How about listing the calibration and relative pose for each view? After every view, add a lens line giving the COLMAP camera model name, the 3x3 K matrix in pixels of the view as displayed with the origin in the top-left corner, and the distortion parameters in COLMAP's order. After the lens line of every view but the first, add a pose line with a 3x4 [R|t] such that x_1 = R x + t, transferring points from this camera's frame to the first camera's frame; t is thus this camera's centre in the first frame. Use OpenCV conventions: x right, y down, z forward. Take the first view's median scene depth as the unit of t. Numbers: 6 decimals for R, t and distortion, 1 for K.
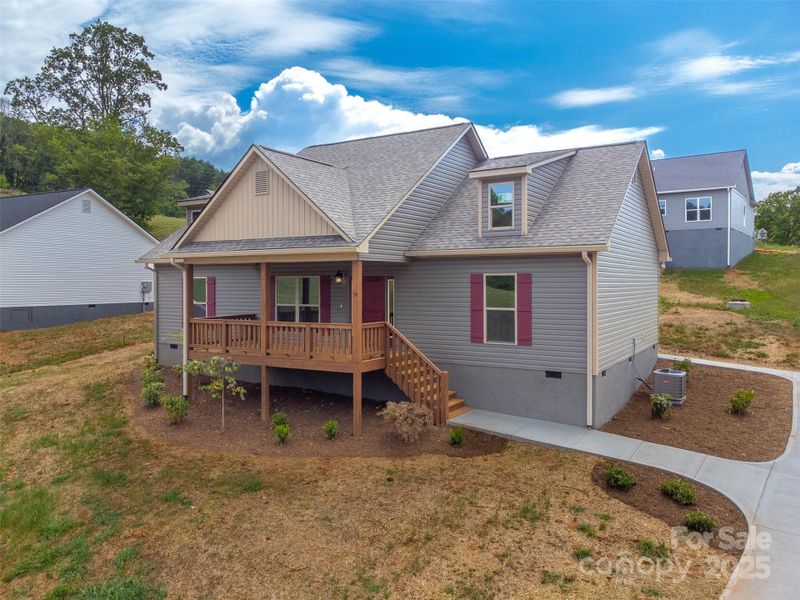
lens RADIAL K [[620.2, 0, 397.4], [0, 620.2, 290.5], [0, 0, 1]] dist [-0.004921, 0.043726]
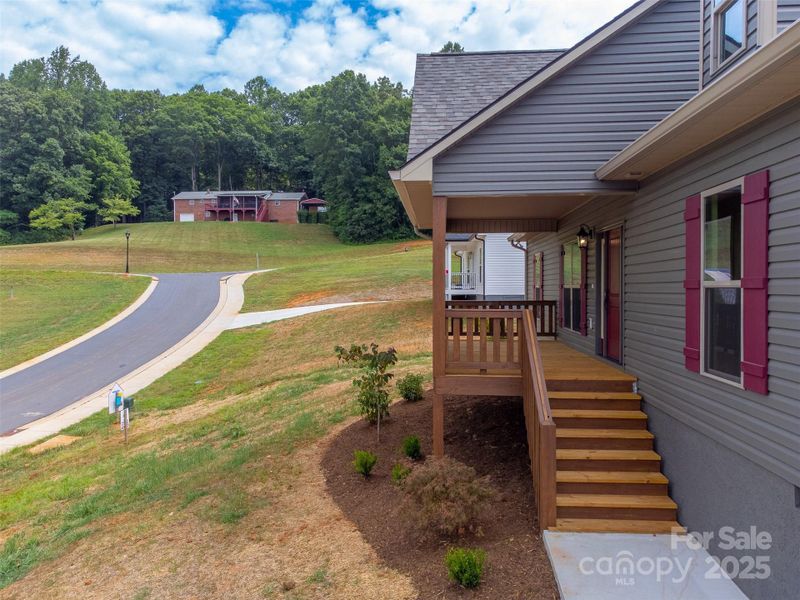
lens RADIAL K [[620.2, 0, 397.4], [0, 620.2, 290.5], [0, 0, 1]] dist [-0.004921, 0.043726]
pose [[0.455508, 0.009454, -0.890181, 0.391725], [-0.017615, 0.999844, 0.001605, 0.035615], [0.890057, 0.014949, 0.455603, 0.649504]]
